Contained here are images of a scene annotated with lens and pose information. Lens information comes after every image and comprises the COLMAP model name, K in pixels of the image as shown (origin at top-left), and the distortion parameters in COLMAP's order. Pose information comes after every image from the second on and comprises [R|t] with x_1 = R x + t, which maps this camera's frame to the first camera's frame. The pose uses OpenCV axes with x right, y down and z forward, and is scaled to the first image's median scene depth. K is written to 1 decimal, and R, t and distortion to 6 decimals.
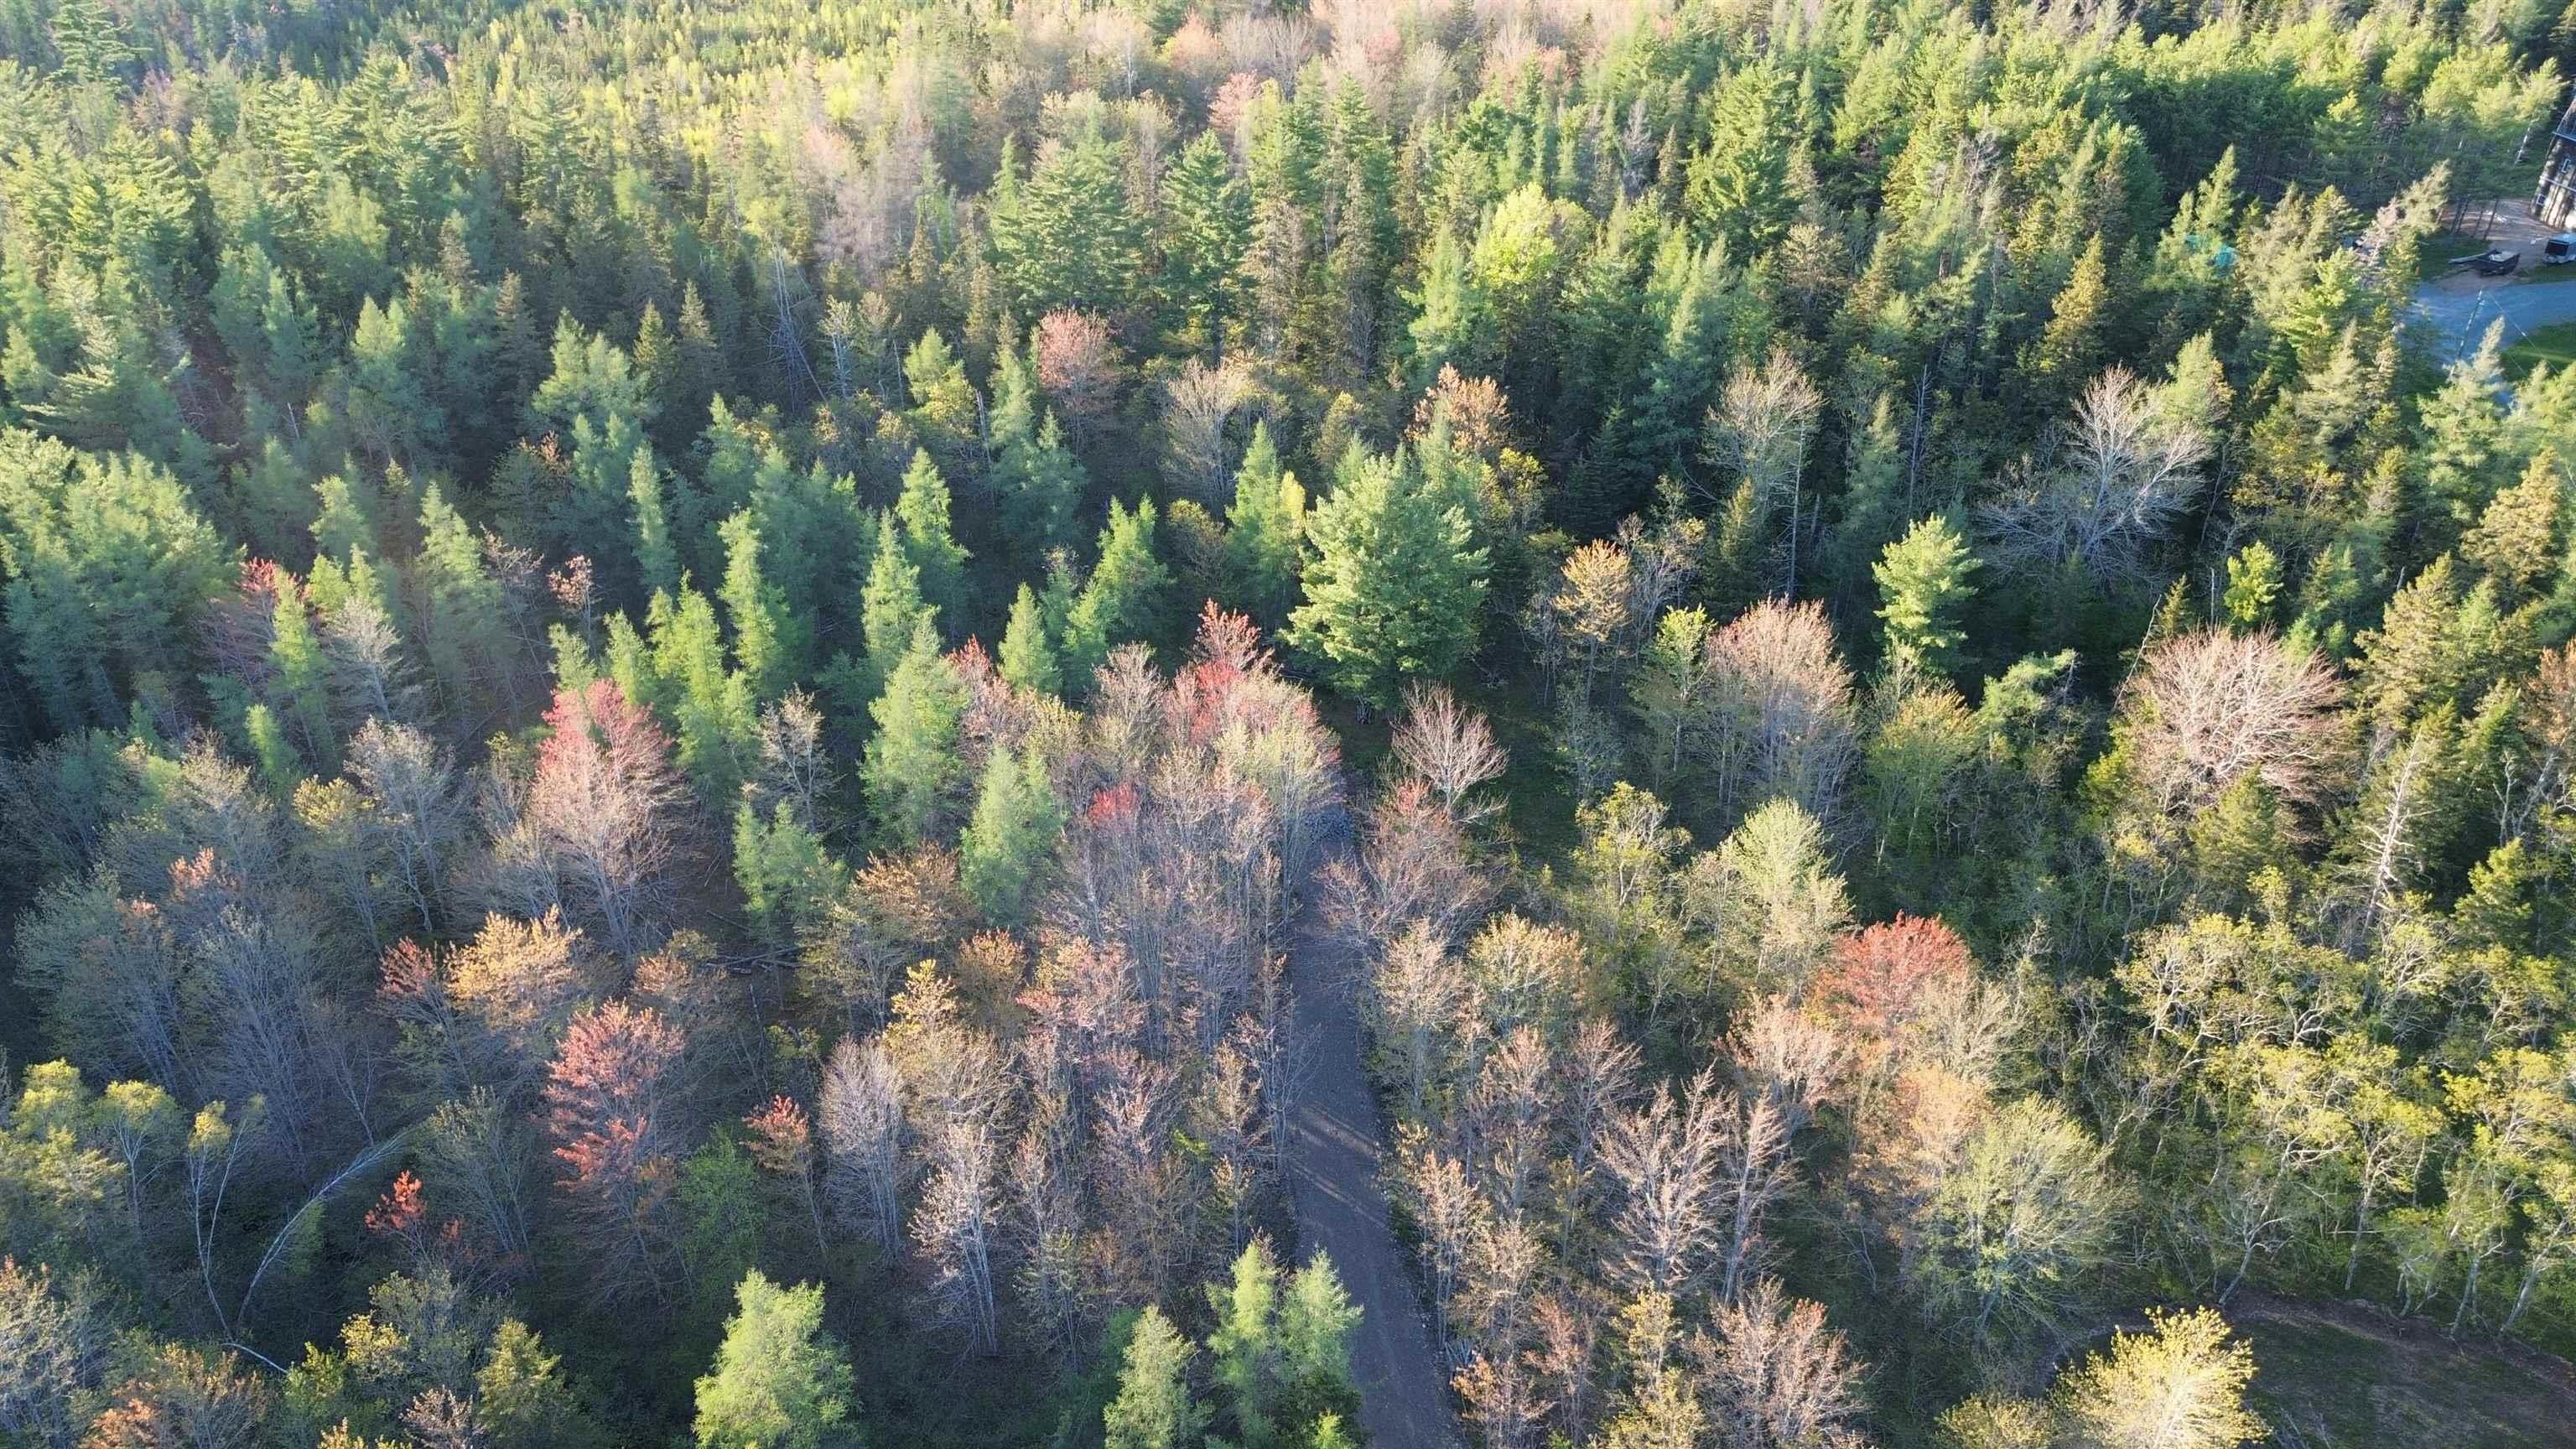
lens RADIAL K [[1795.5, 0, 1288.0], [0, 1795.5, 724.5], [0, 0, 1]] dist [0.079652, -0.076200]
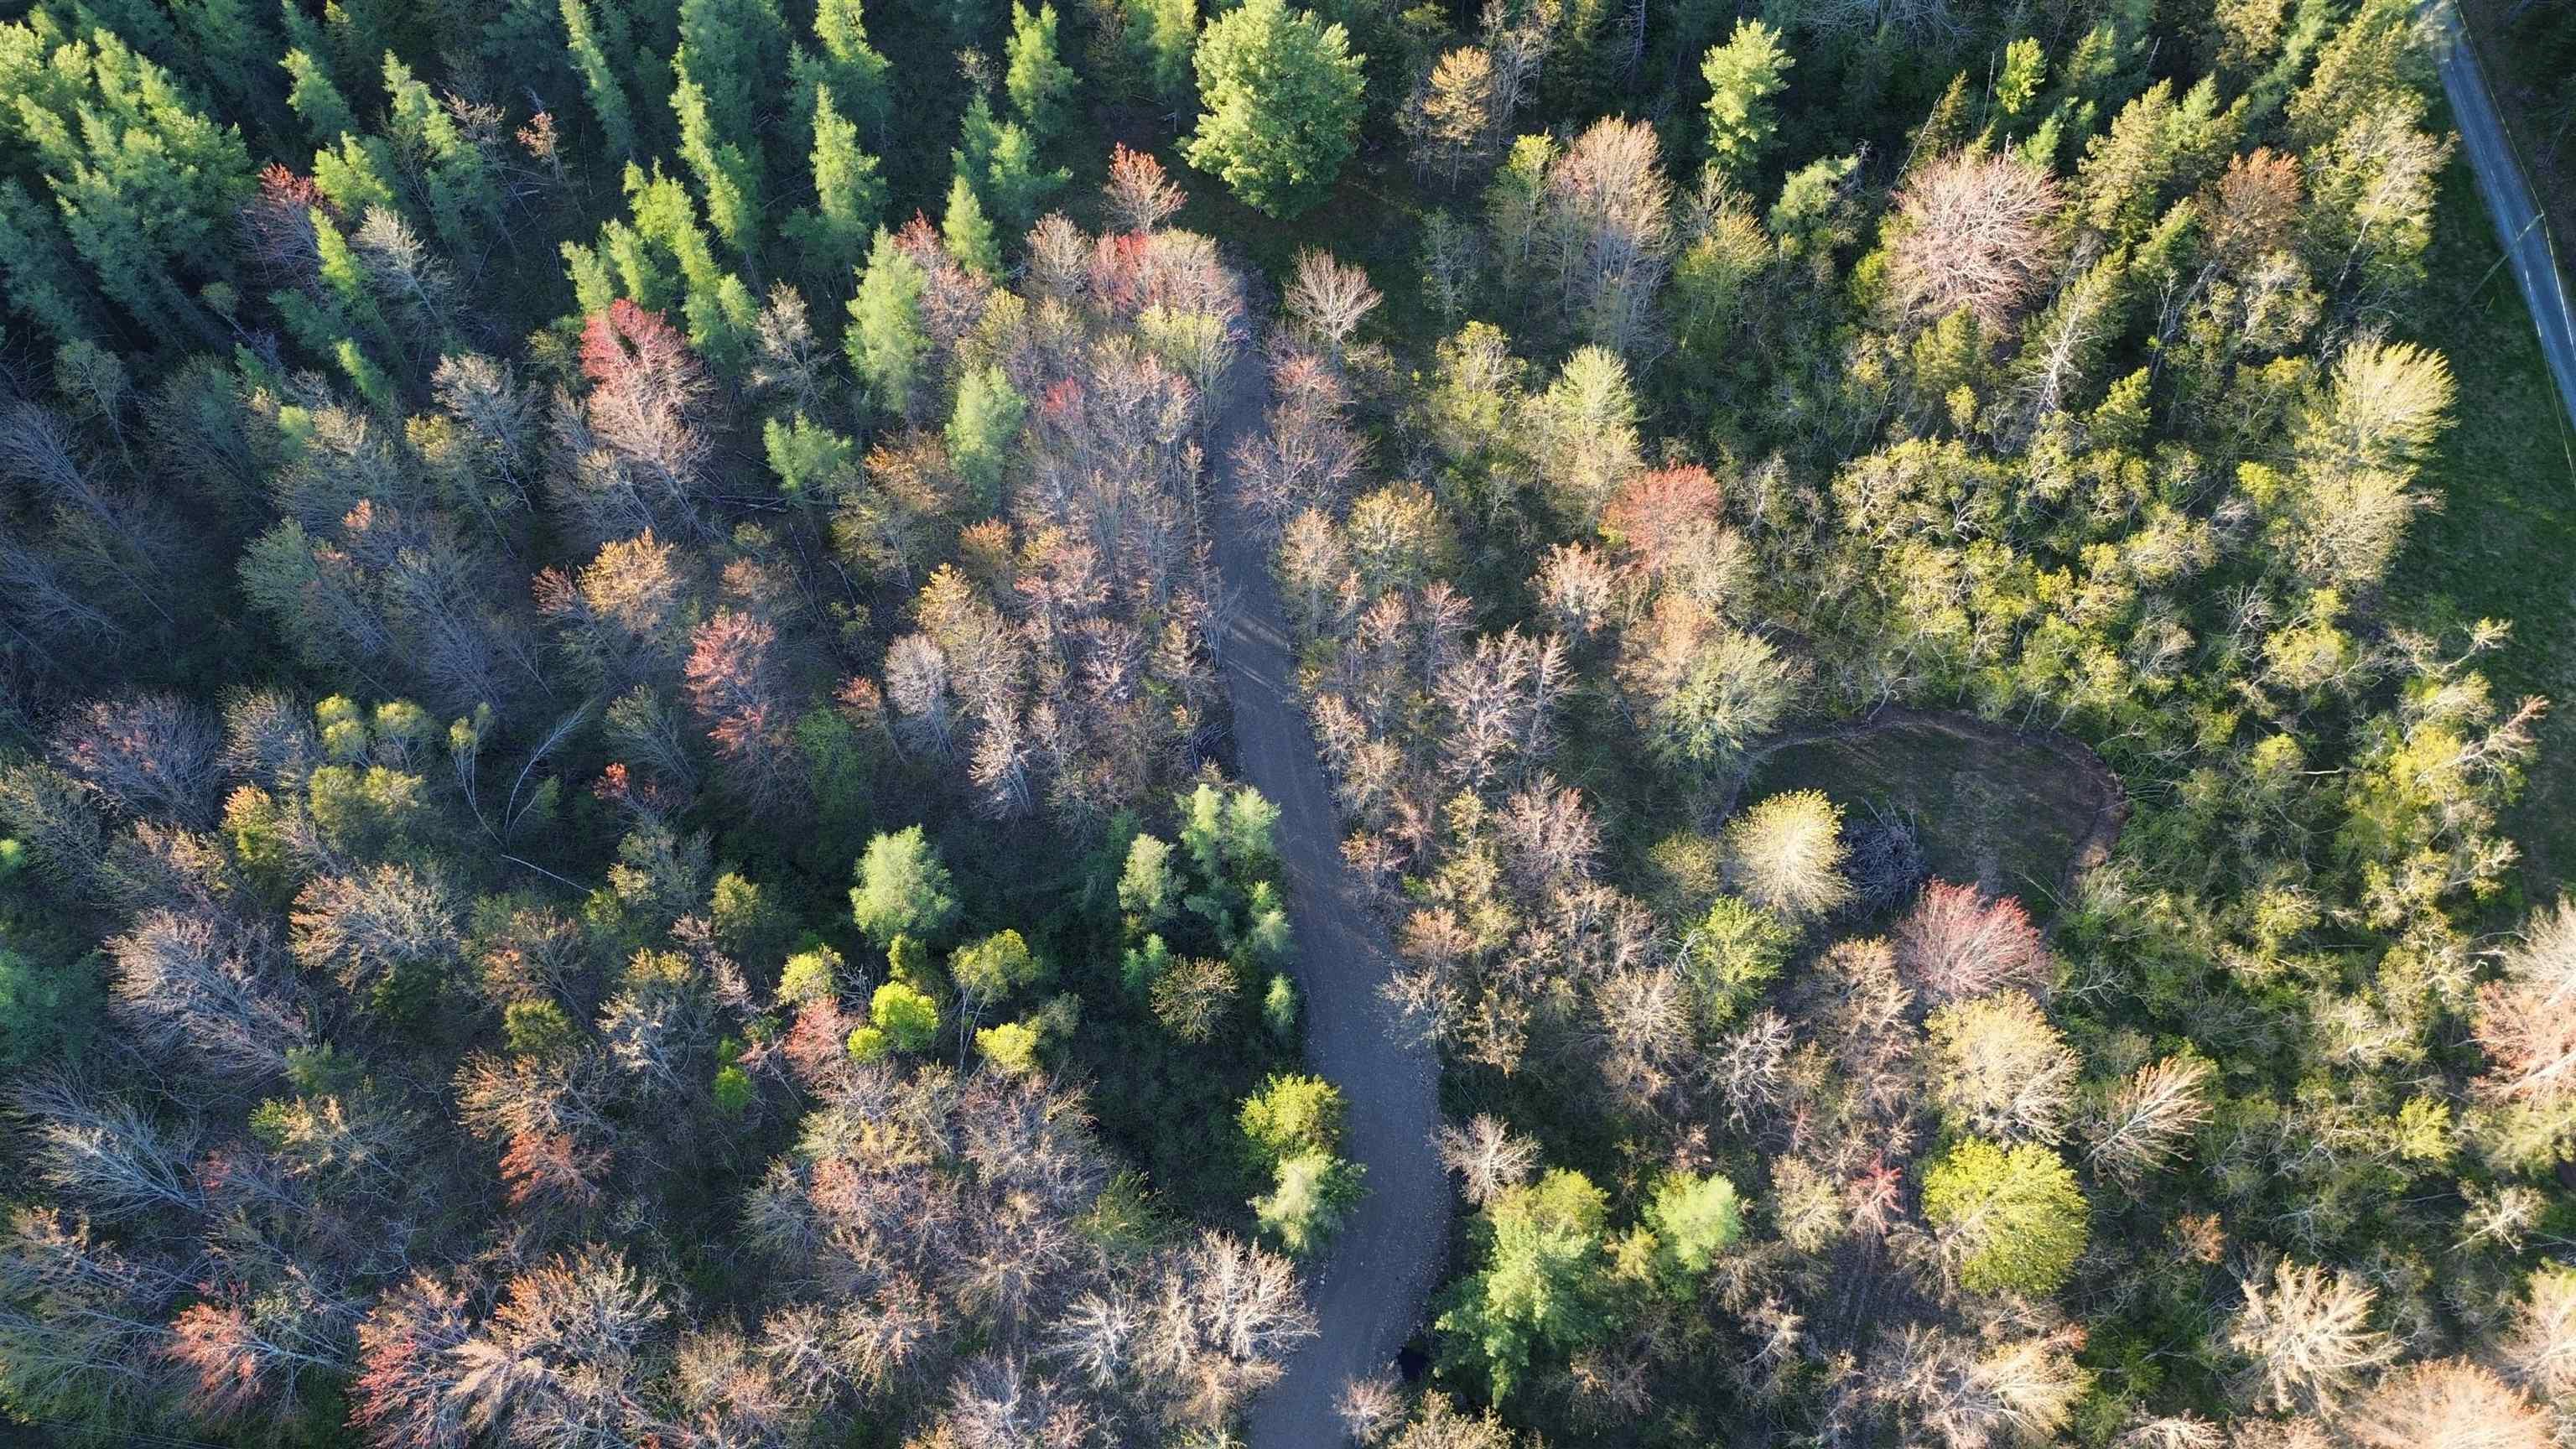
lens RADIAL K [[1894.4, 0, 1289.5], [0, 1894.4, 658.6], [0, 0, 1]] dist [0.089290, -0.097281]
pose [[0.997365, -0.066727, 0.028483, 0.009447], [0.046530, 0.889504, 0.454551, -0.391103], [-0.055666, -0.452028, 0.890265, -0.270518]]
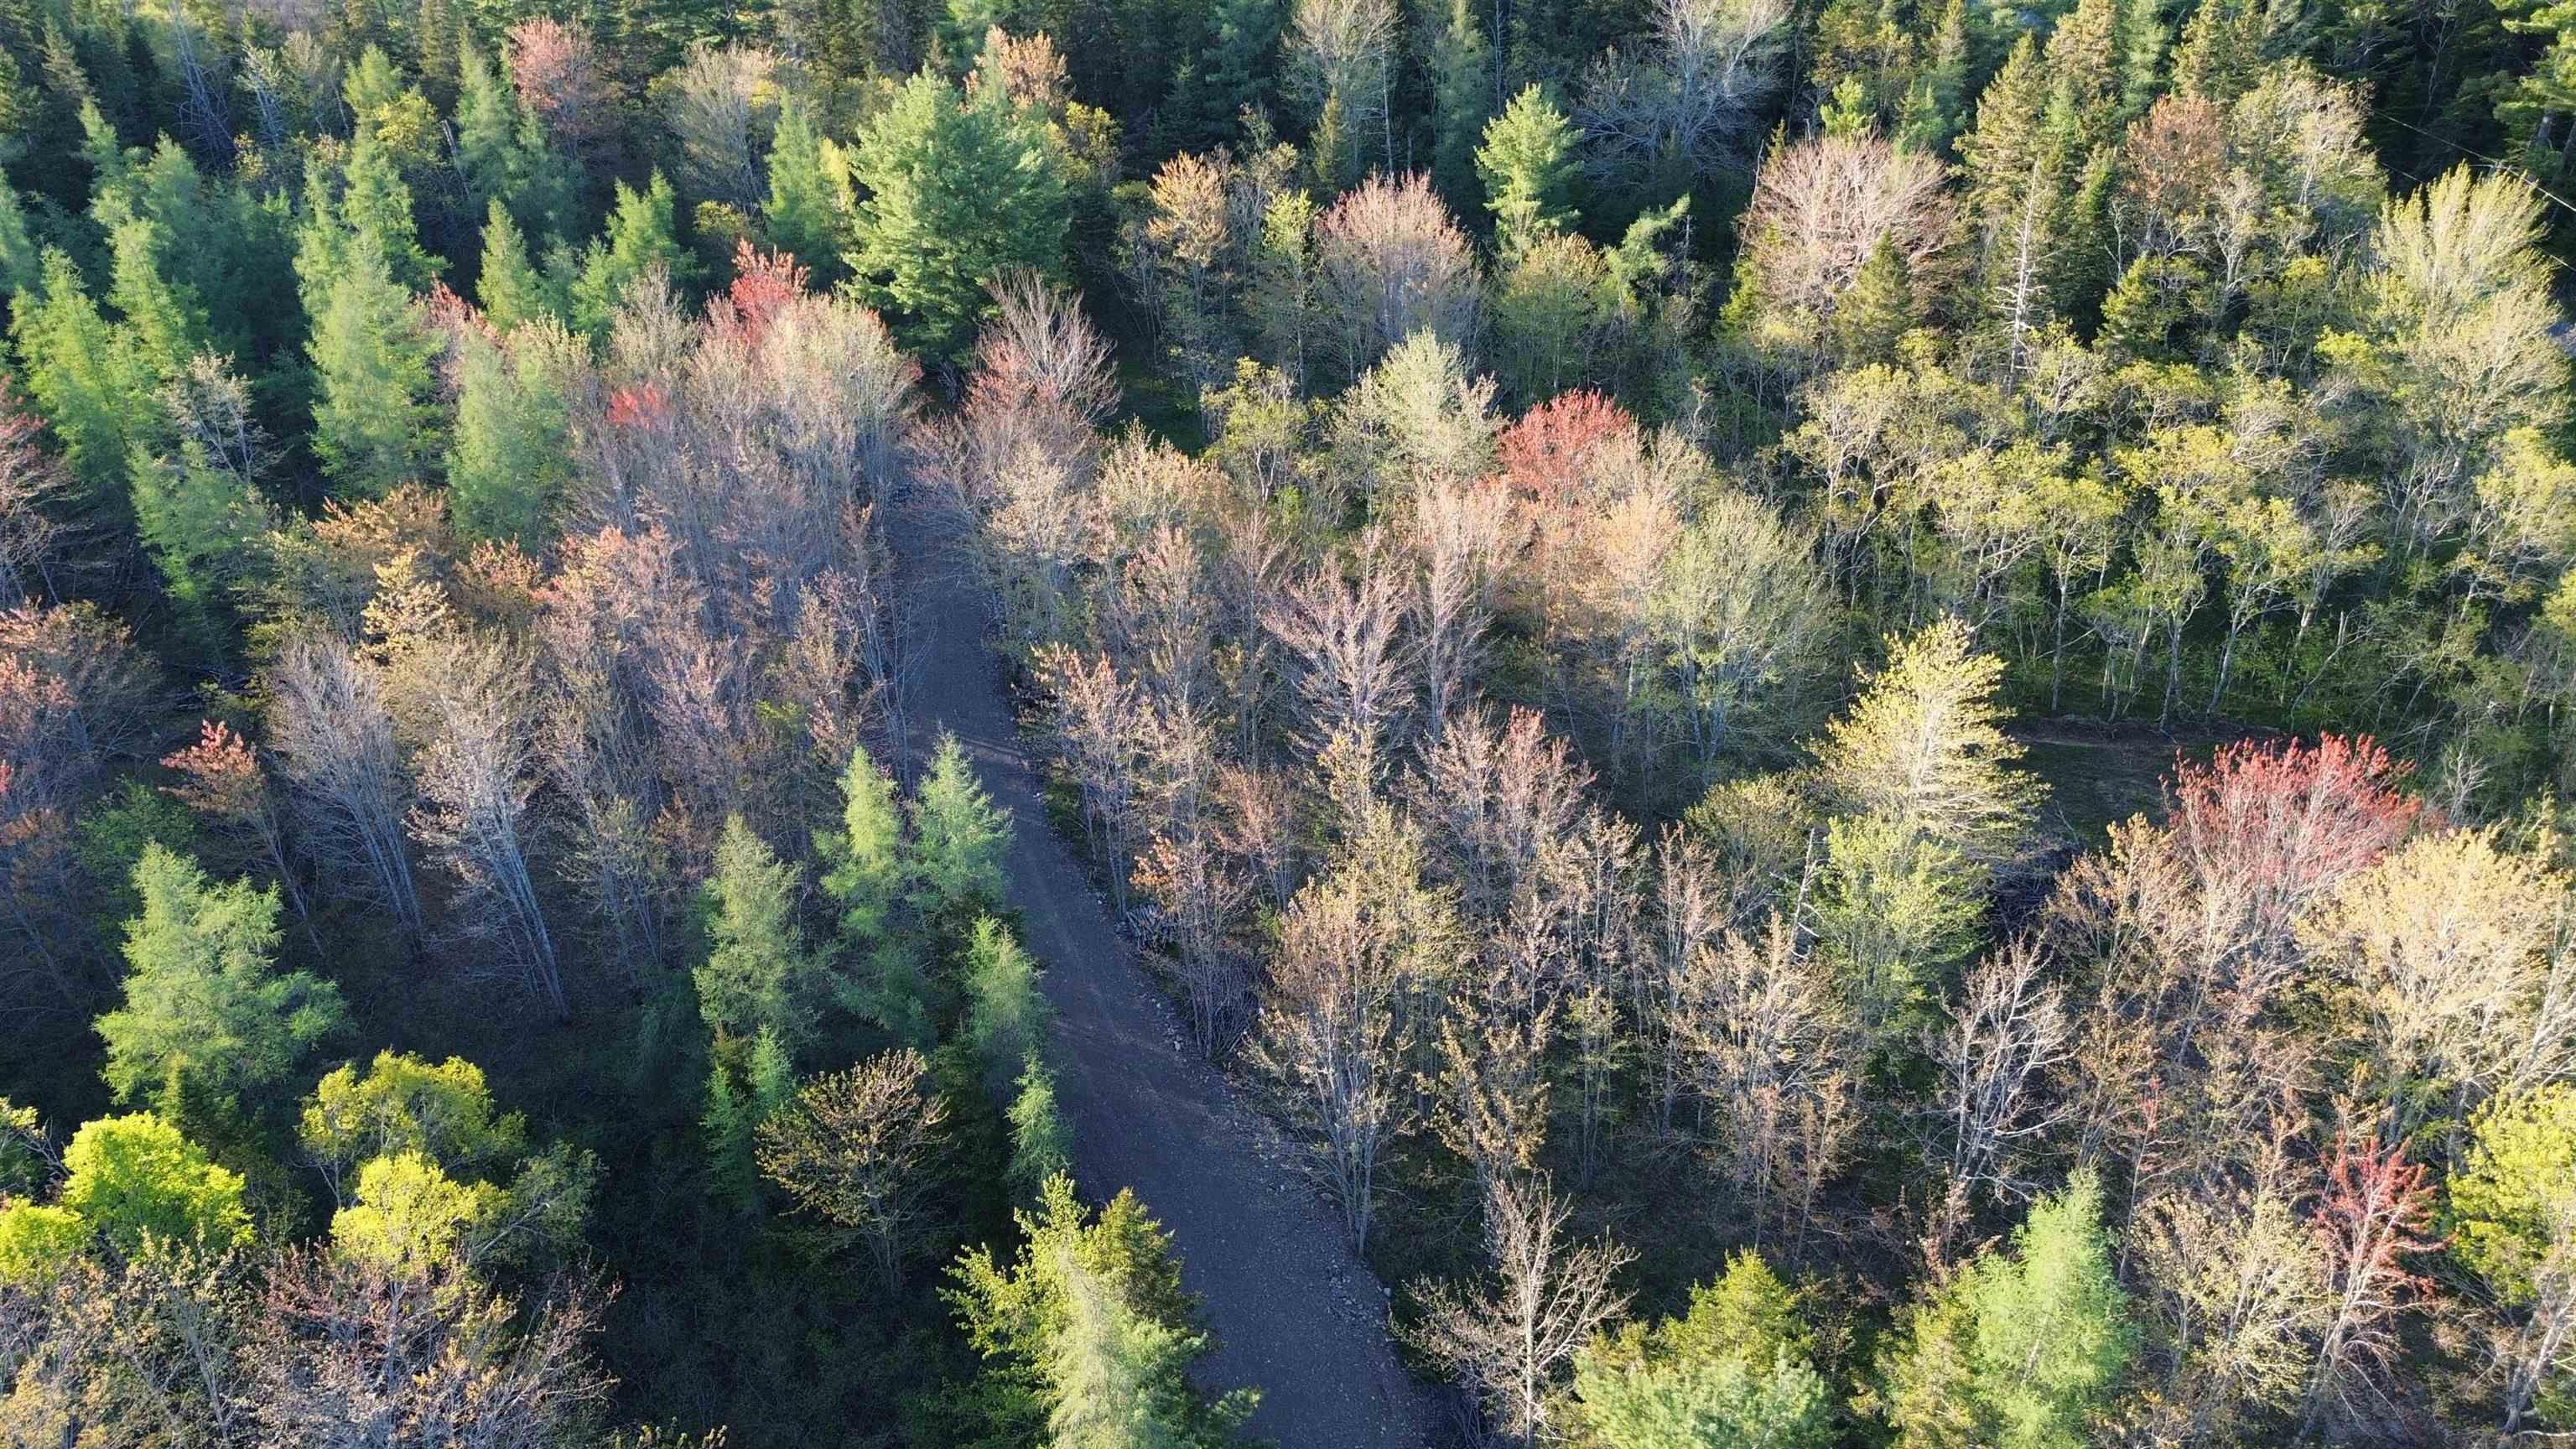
lens RADIAL K [[1801.5, 0, 1288.0], [0, 1801.5, 724.5], [0, 0, 1]] dist [0.079510, -0.078499]
pose [[0.970491, -0.145880, 0.192008, 0.009212], [0.147273, 0.989071, 0.007077, 0.228063], [-0.190941, 0.021410, 0.981368, 0.135852]]
